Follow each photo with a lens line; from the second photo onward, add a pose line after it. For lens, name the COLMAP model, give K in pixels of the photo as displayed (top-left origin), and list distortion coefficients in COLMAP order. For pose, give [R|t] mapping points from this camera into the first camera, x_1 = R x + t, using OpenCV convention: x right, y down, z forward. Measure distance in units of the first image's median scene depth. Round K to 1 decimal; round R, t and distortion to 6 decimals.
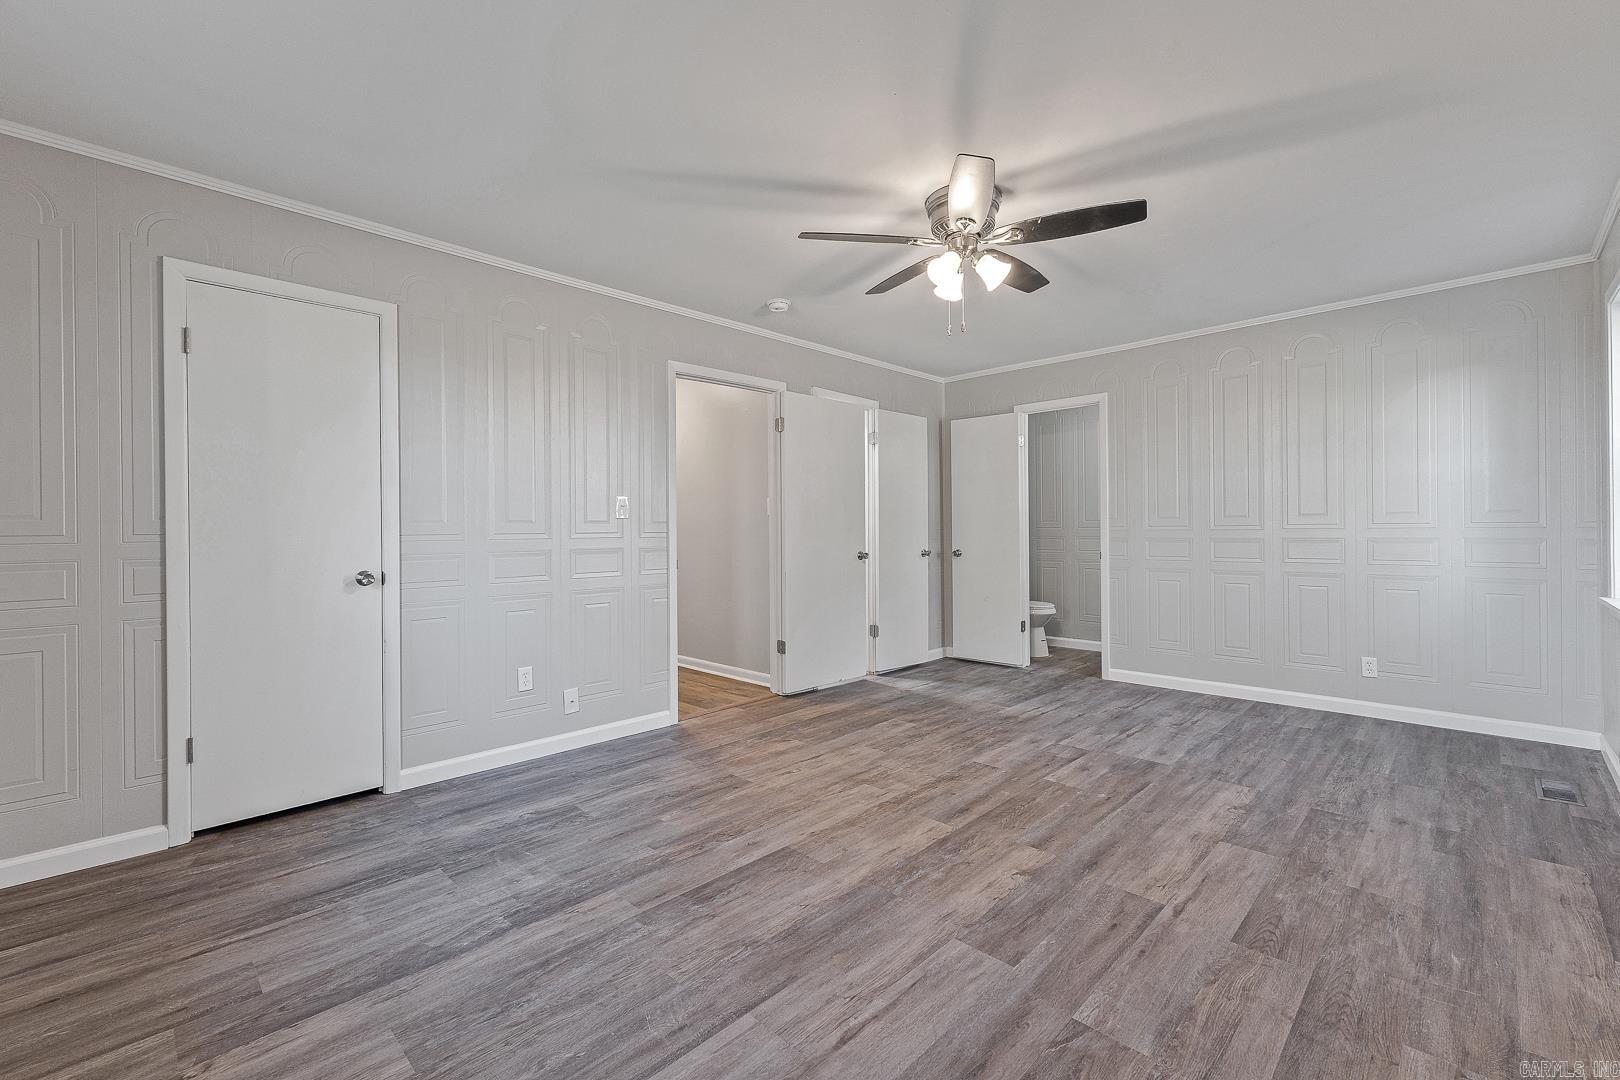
lens RADIAL K [[684.3, 0, 814.0], [0, 684.3, 530.2], [0, 0, 1]] dist [0.003197, 0.000332]
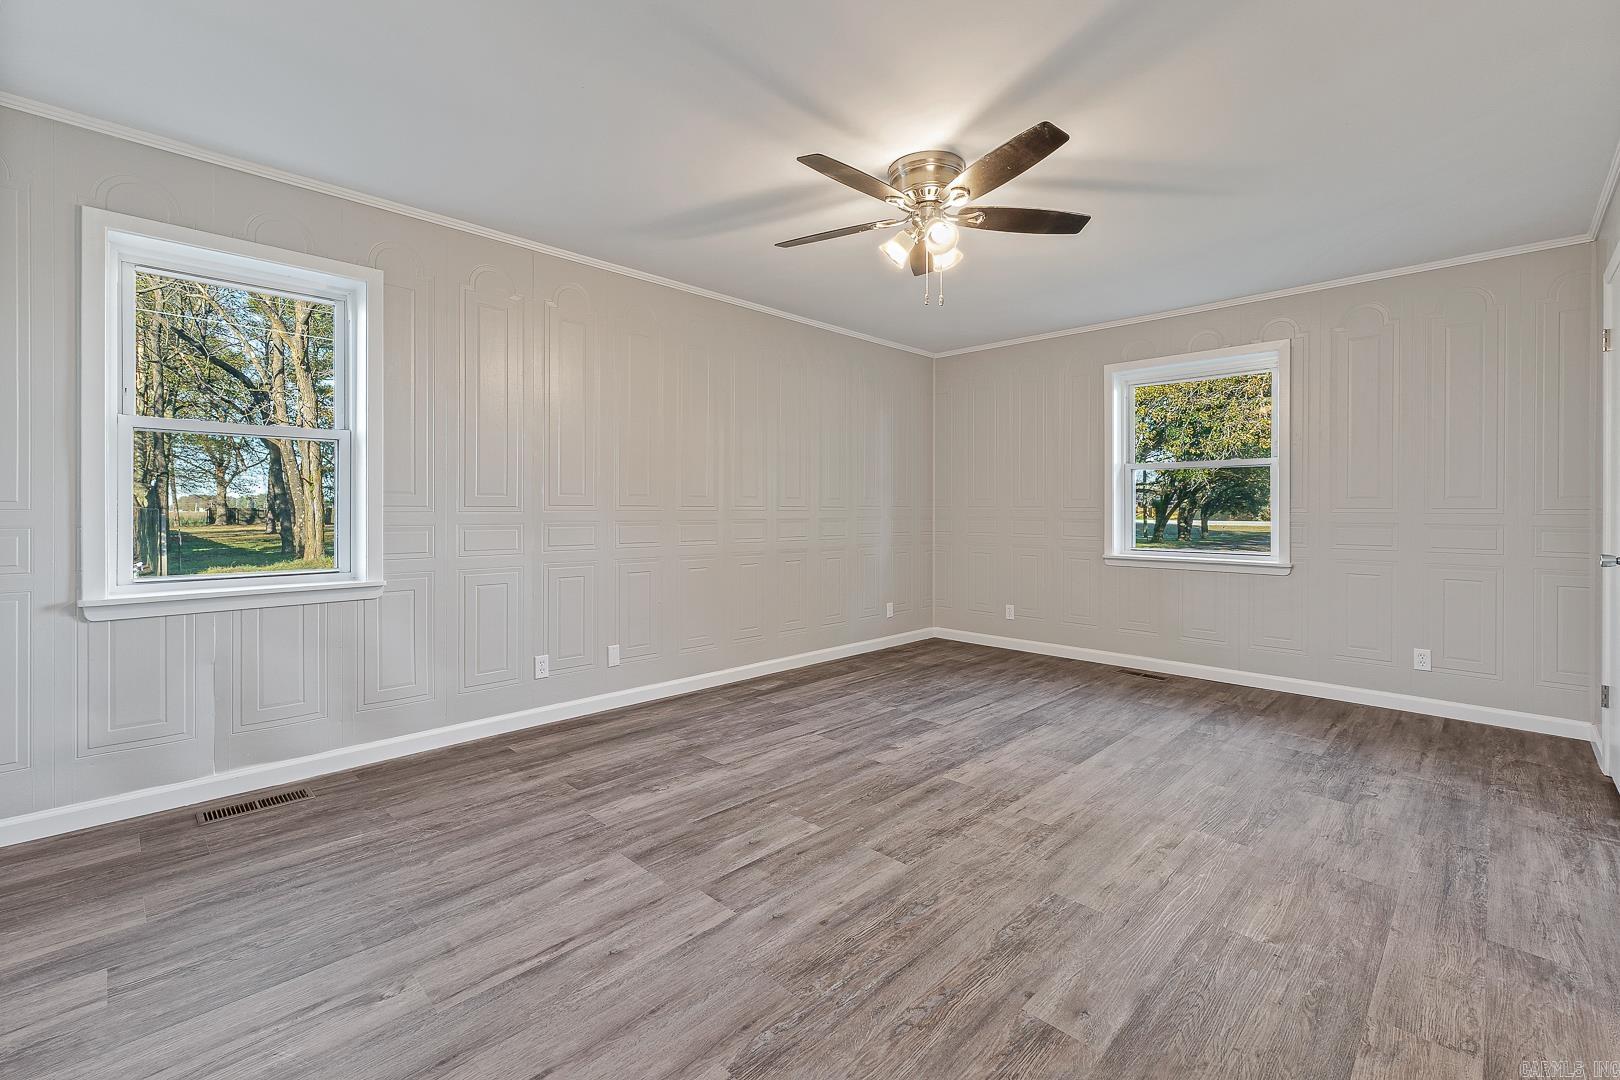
lens RADIAL K [[692.7, 0, 812.0], [0, 692.7, 517.9], [0, 0, 1]] dist [0.001449, 0.000316]
pose [[-0.999988, 0.003680, 0.003344, 0.371430], [0.003716, 0.999933, 0.010989, 0.002404], [-0.003303, 0.011001, -0.999934, 1.925964]]
